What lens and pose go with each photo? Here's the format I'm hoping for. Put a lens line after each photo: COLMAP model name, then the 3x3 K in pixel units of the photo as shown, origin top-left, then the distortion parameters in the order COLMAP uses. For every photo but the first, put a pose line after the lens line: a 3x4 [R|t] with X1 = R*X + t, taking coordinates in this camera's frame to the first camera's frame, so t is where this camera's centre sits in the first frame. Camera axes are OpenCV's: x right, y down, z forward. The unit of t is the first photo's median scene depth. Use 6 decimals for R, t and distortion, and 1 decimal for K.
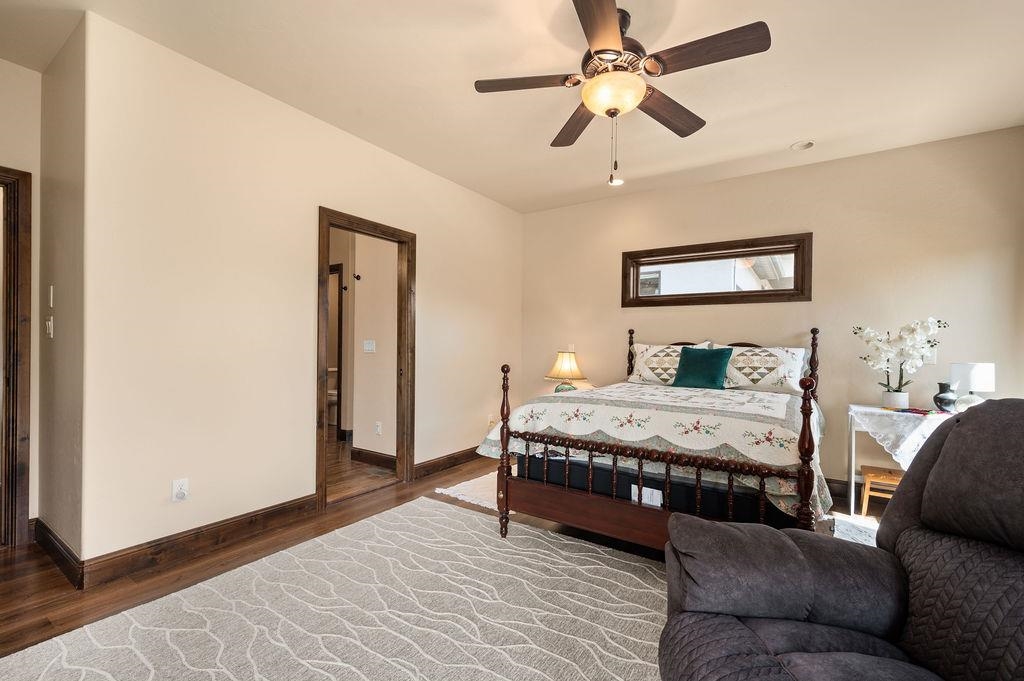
lens RADIAL K [[435.0, 0, 508.6], [0, 435.0, 346.4], [0, 0, 1]] dist [-0.001131, -0.000114]
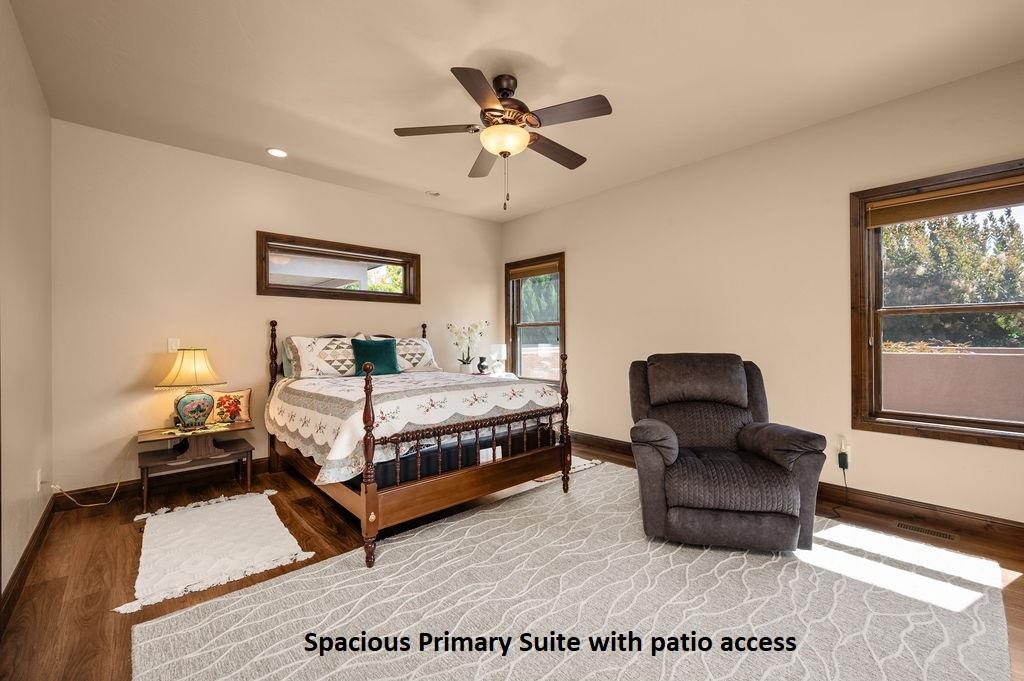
lens RADIAL K [[435.0, 0, 507.3], [0, 435.0, 334.8], [0, 0, 1]] dist [-0.001131, -0.000114]
pose [[0.244037, -0.007988, 0.969733, -0.765326], [0.014689, 0.999882, 0.004540, -0.012407], [-0.969655, 0.013136, 0.244125, 0.532023]]
